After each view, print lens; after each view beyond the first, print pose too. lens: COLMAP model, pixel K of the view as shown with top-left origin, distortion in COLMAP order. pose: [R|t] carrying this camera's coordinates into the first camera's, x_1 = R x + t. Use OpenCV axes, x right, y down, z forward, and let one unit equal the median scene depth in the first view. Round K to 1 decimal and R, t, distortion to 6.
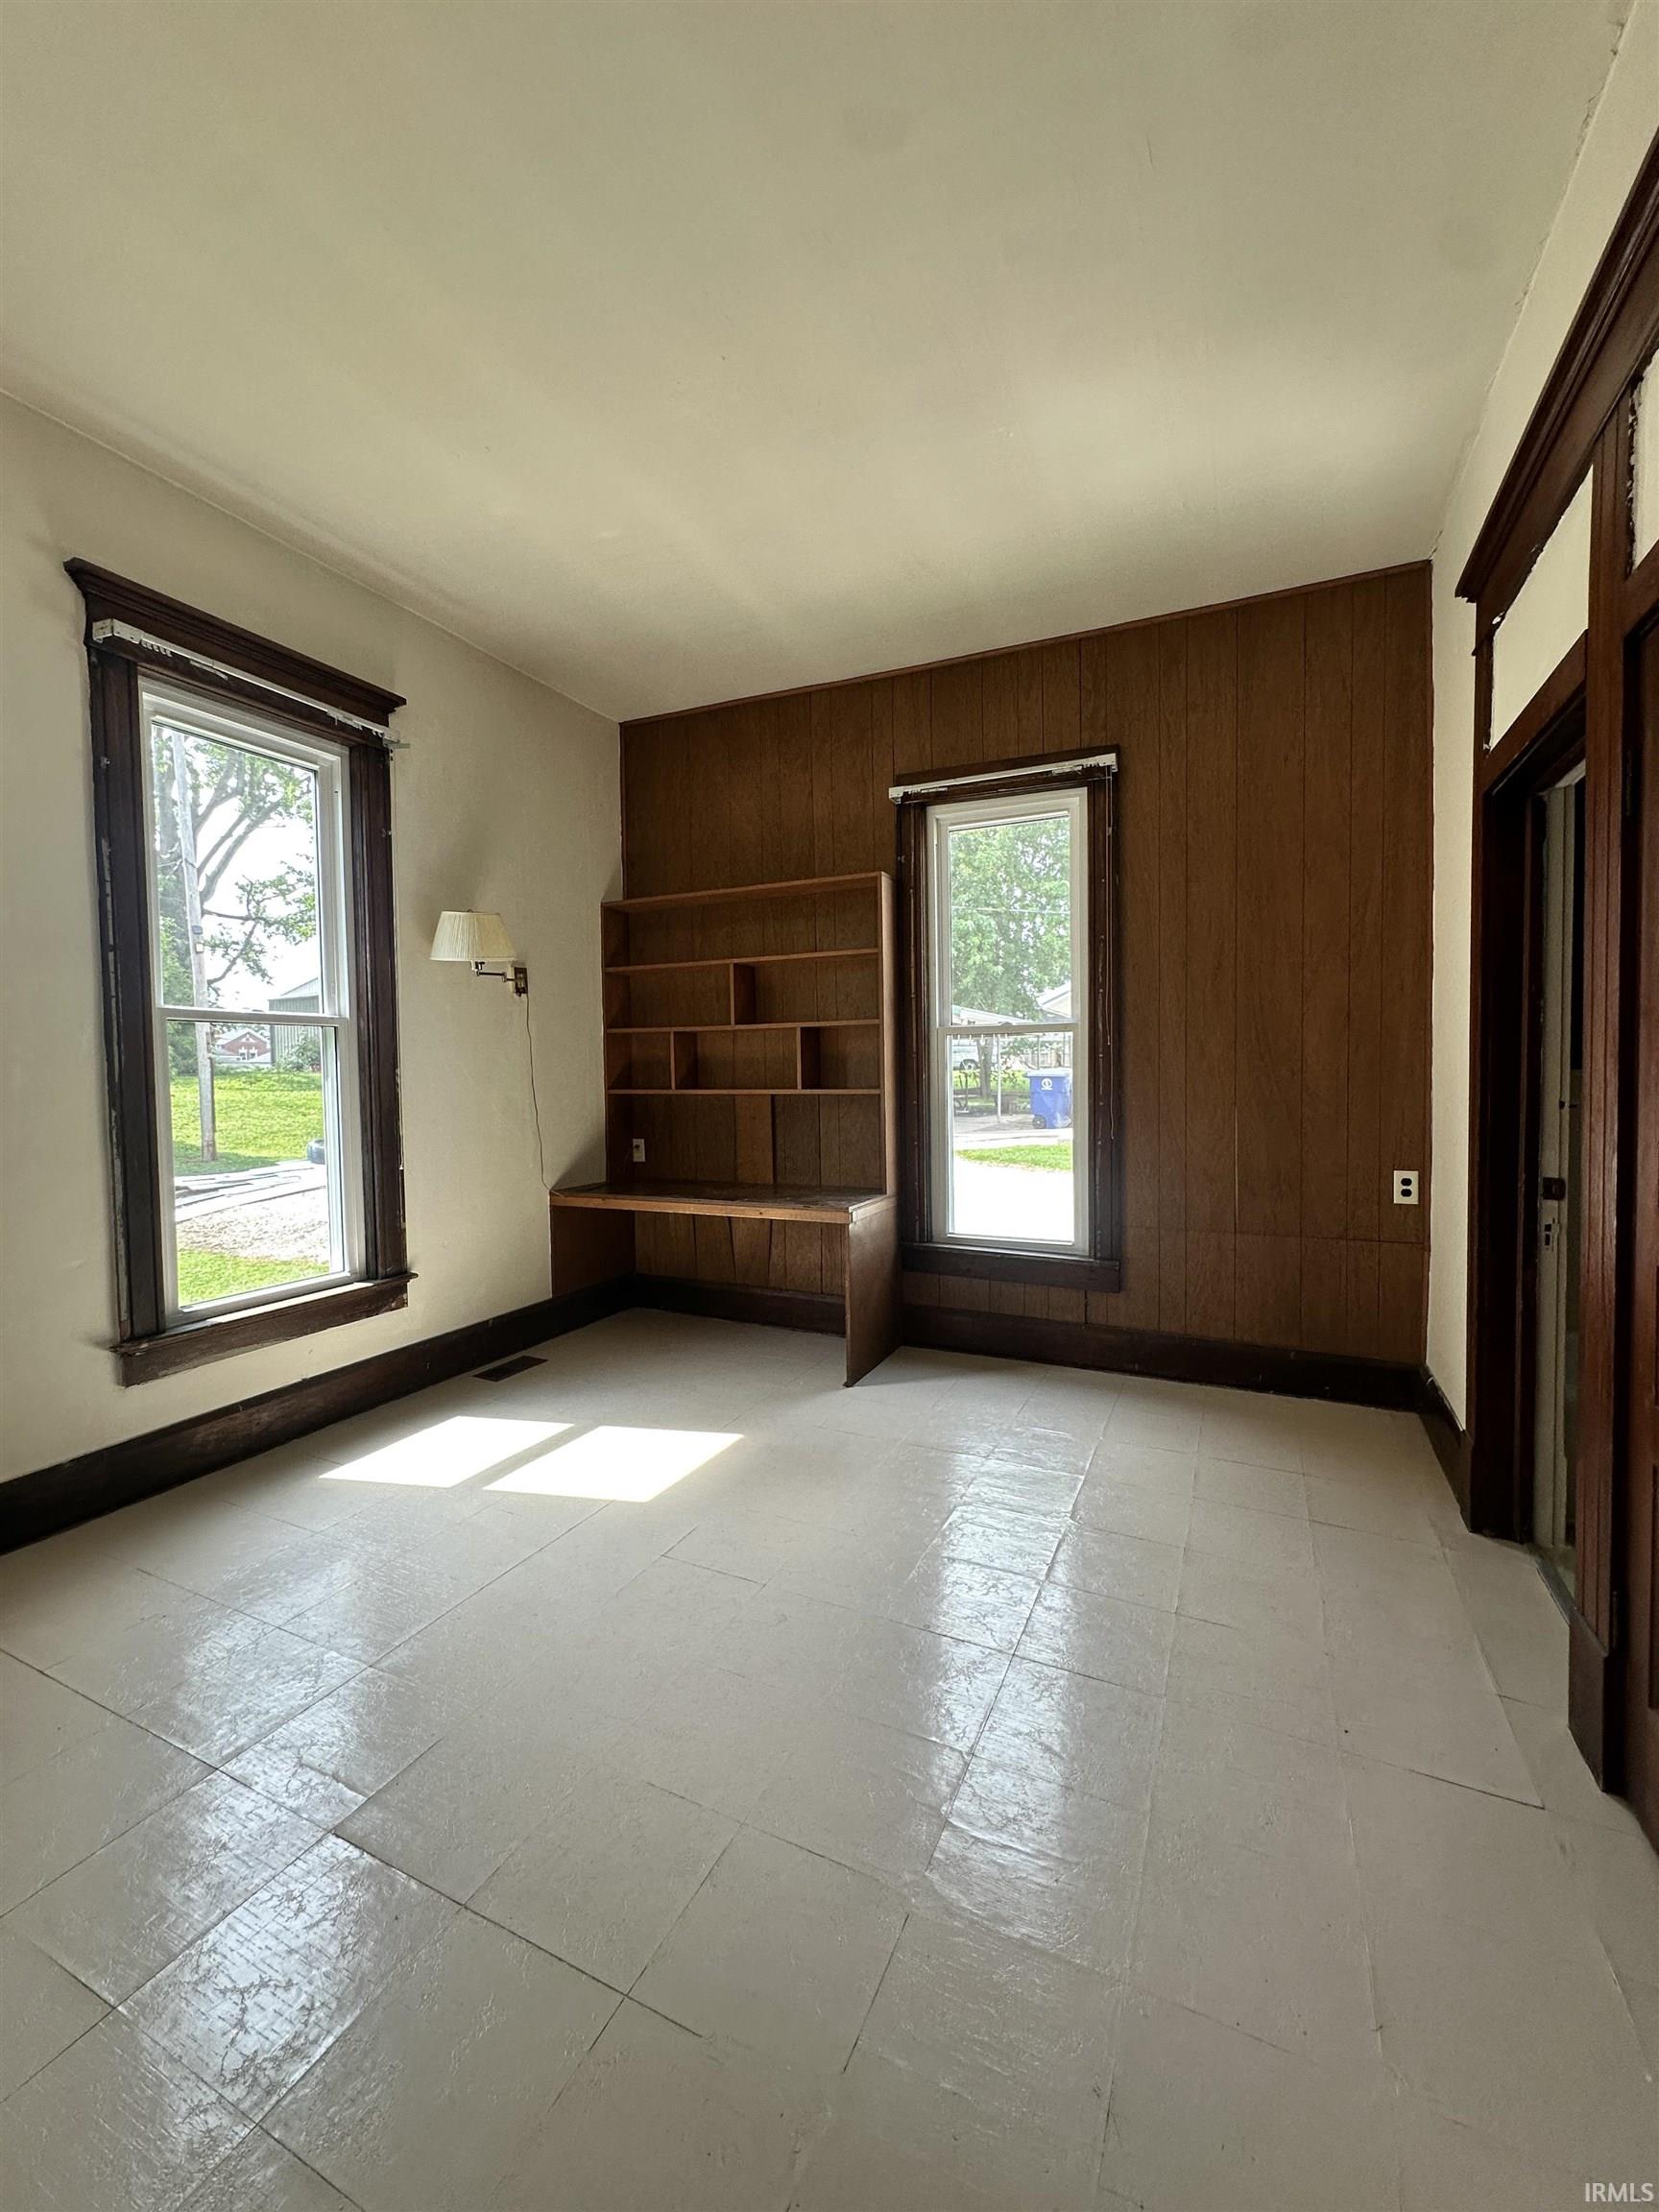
lens RADIAL K [[882.1, 0, 838.4], [0, 882.1, 1106.3], [0, 0, 1]] dist [-0.008731, 0.000478]
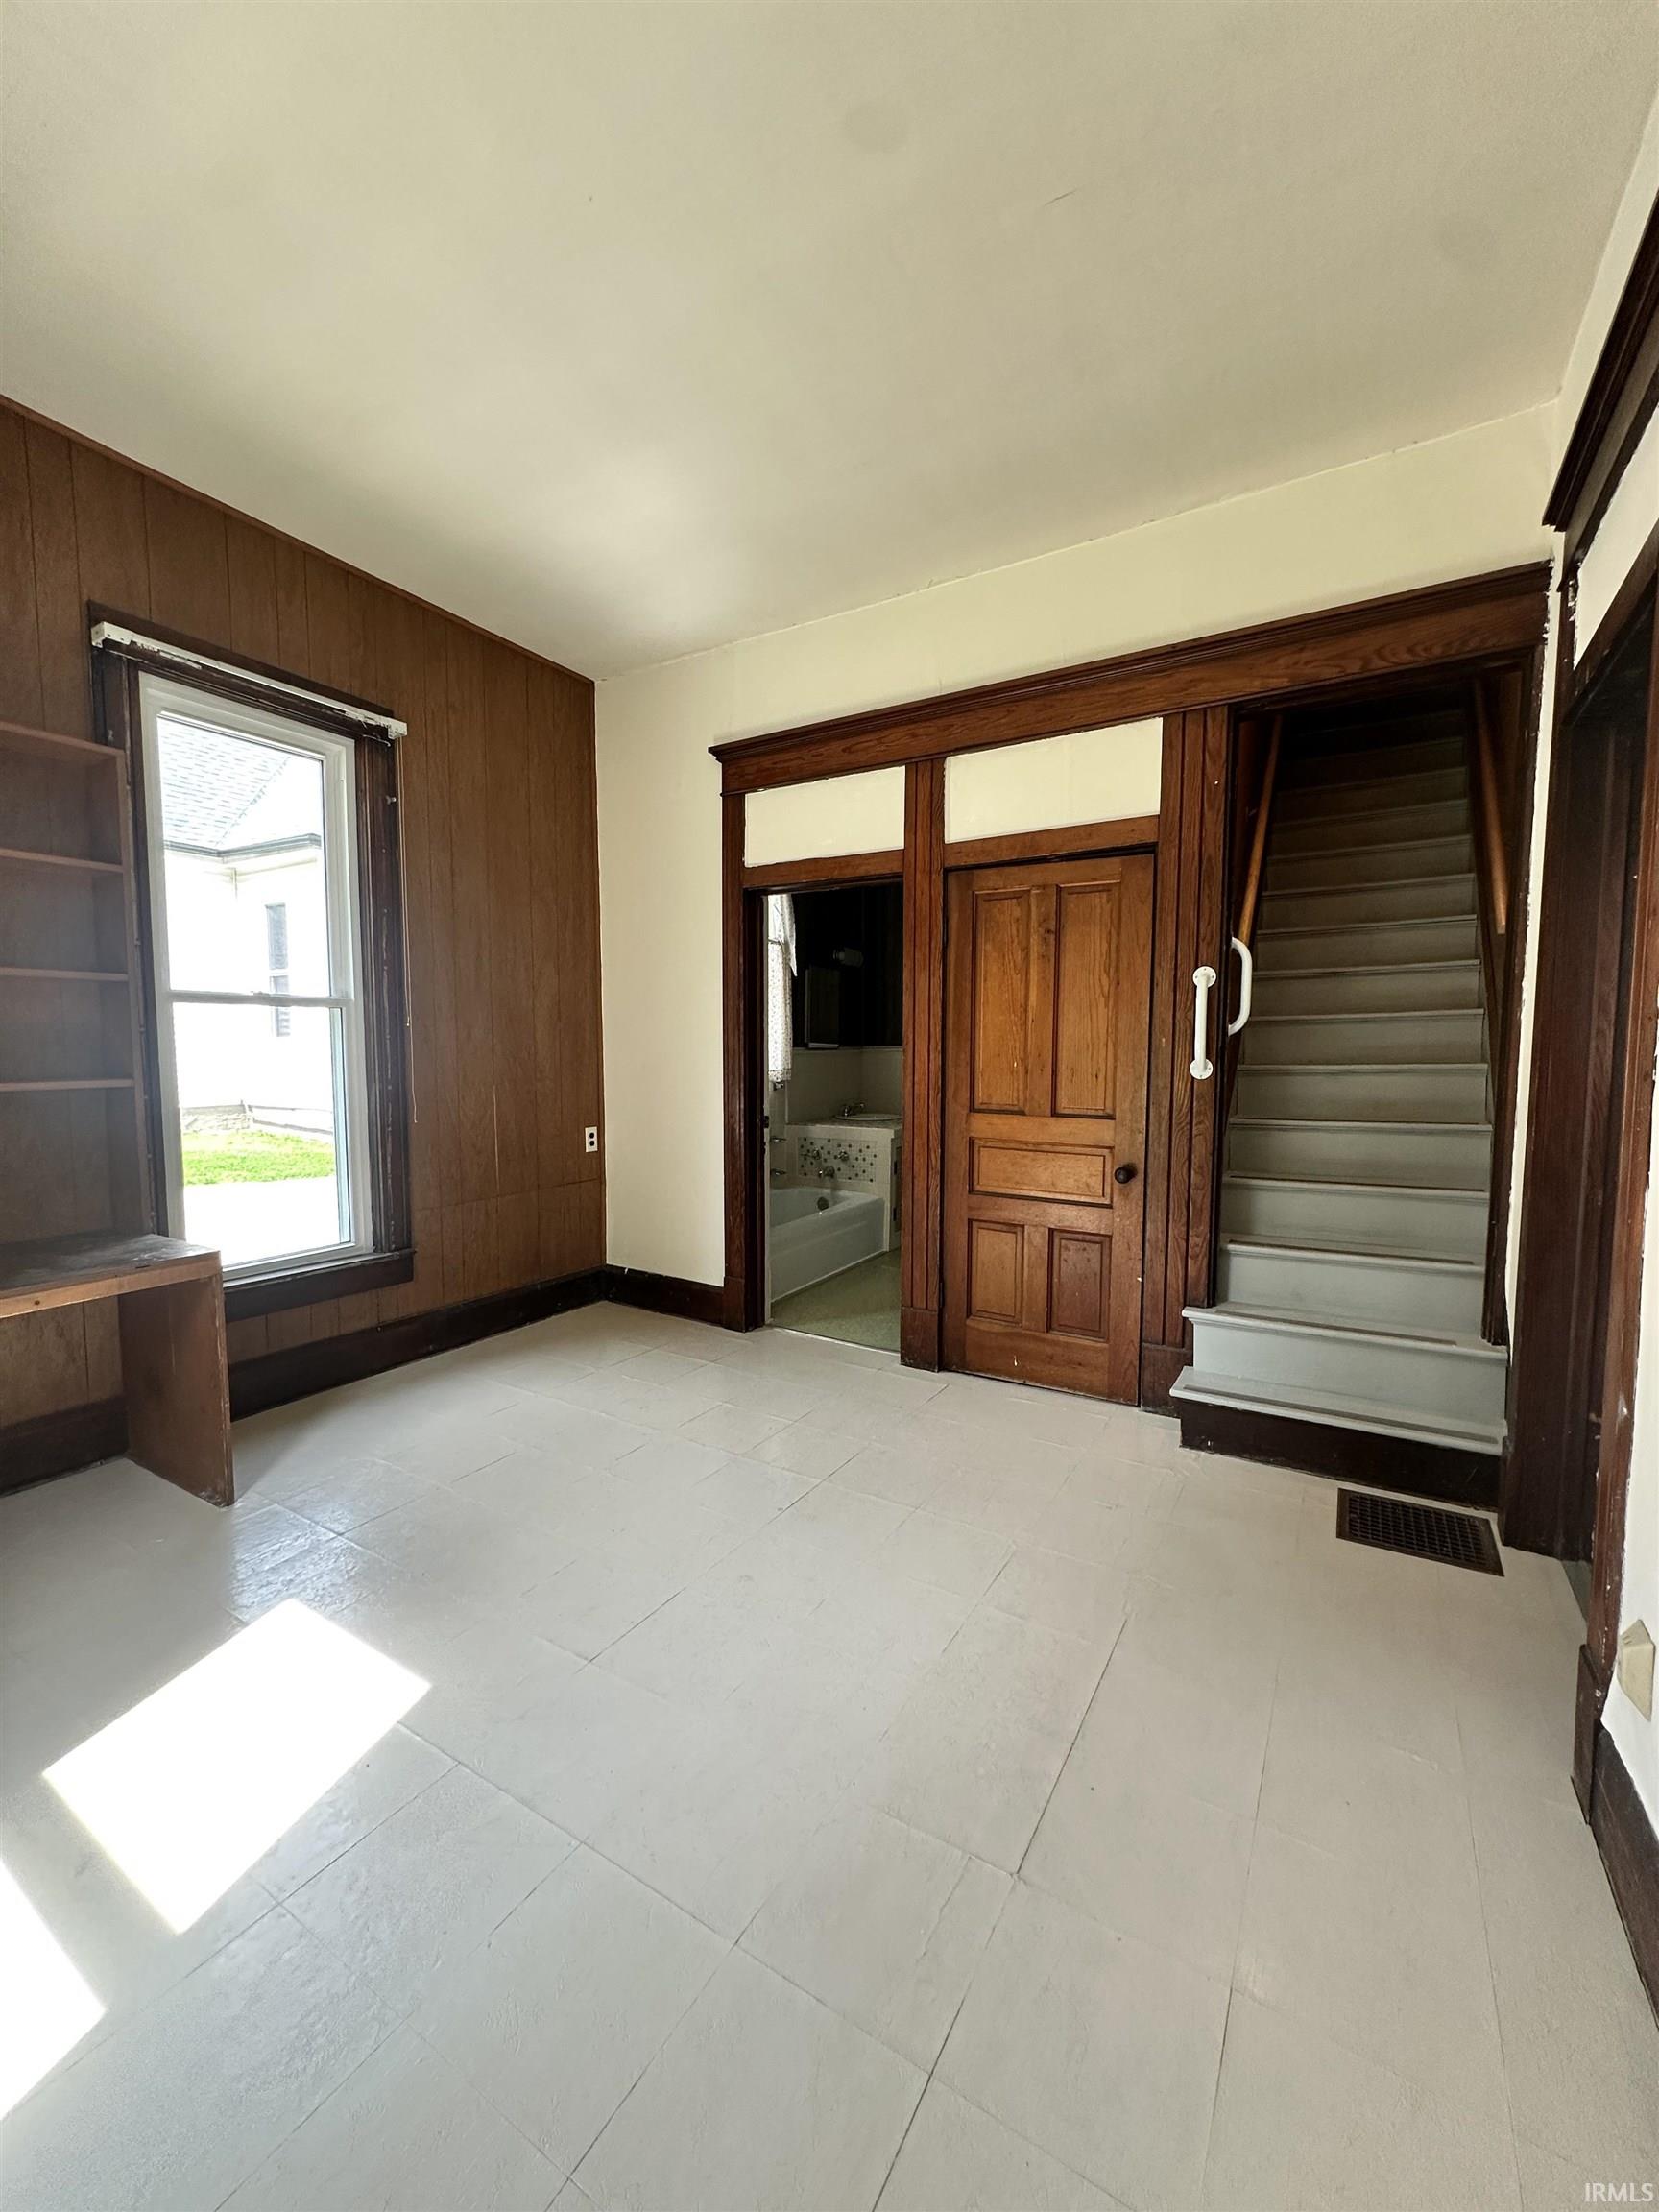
lens RADIAL K [[882.1, 0, 821.9], [0, 882.1, 1109.4], [0, 0, 1]] dist [-0.008731, 0.000478]
pose [[0.111769, -0.061916, 0.991803, -0.613551], [0.035445, 0.997670, 0.058288, -0.019545], [-0.993102, 0.028639, 0.113703, 0.448779]]
